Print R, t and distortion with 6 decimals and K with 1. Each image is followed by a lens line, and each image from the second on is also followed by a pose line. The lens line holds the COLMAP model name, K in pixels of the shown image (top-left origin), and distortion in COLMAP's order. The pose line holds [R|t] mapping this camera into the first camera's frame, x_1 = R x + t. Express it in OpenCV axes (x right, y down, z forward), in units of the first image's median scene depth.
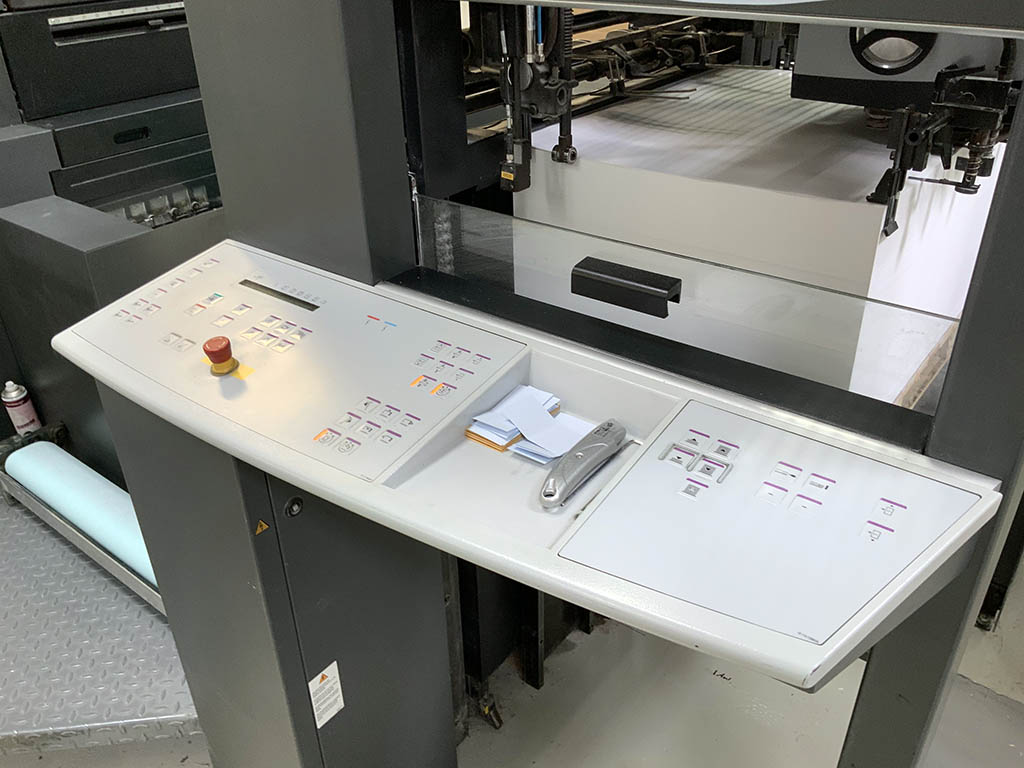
lens RADIAL K [[870.7, 0, 500.8], [0, 870.7, 378.8], [0, 0, 1]] dist [0.016040, -0.000113]
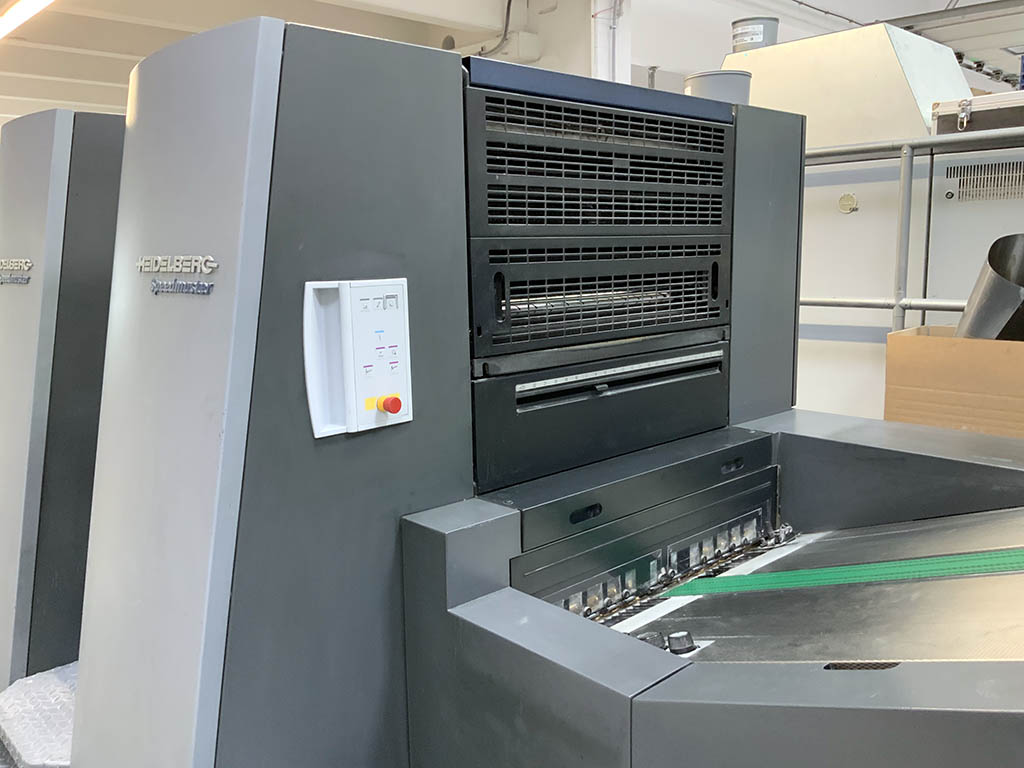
lens RADIAL K [[852.5, 0, 513.2], [0, 852.5, 385.9], [0, 0, 1]] dist [0.098212, -0.185707]
pose [[0.990666, 0.035458, -0.131621, -0.415612], [-0.078332, 0.938312, -0.336800, -0.118960], [0.111559, 0.343966, 0.932331, 0.191227]]
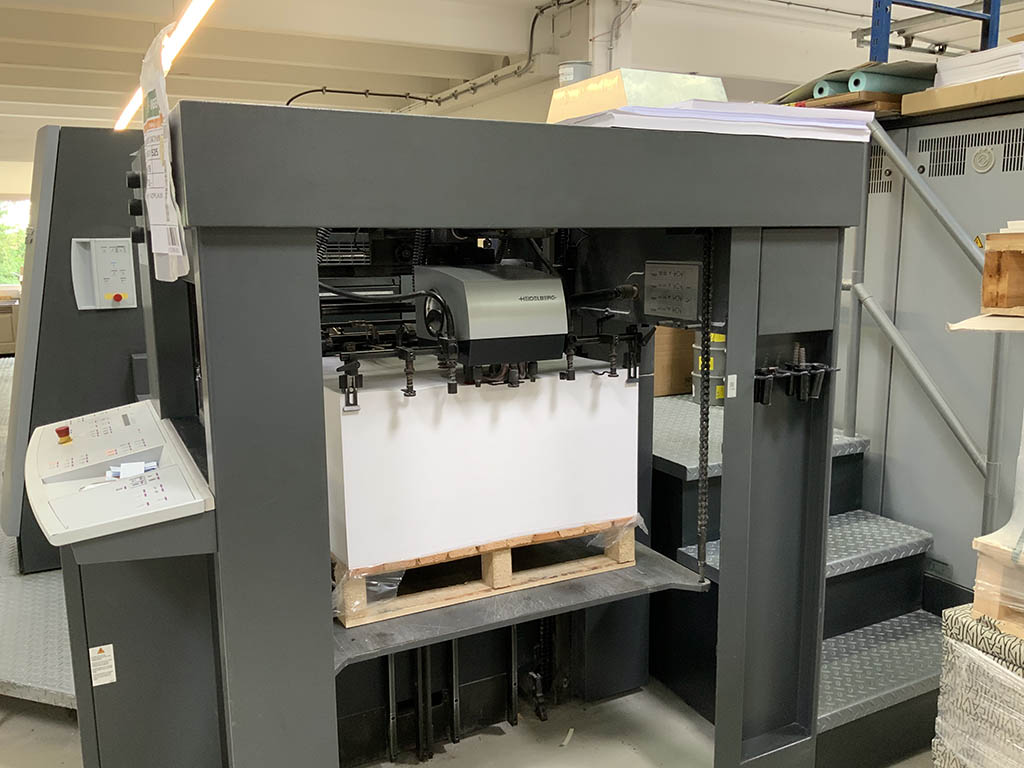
lens RADIAL K [[852.5, 0, 513.2], [0, 852.5, 385.9], [0, 0, 1]] dist [0.098212, -0.185707]
pose [[0.917305, 0.094272, -0.386865, 0.718900], [-0.215636, 0.934380, -0.283610, 0.107869], [0.334742, 0.343579, 0.877440, -0.232290]]
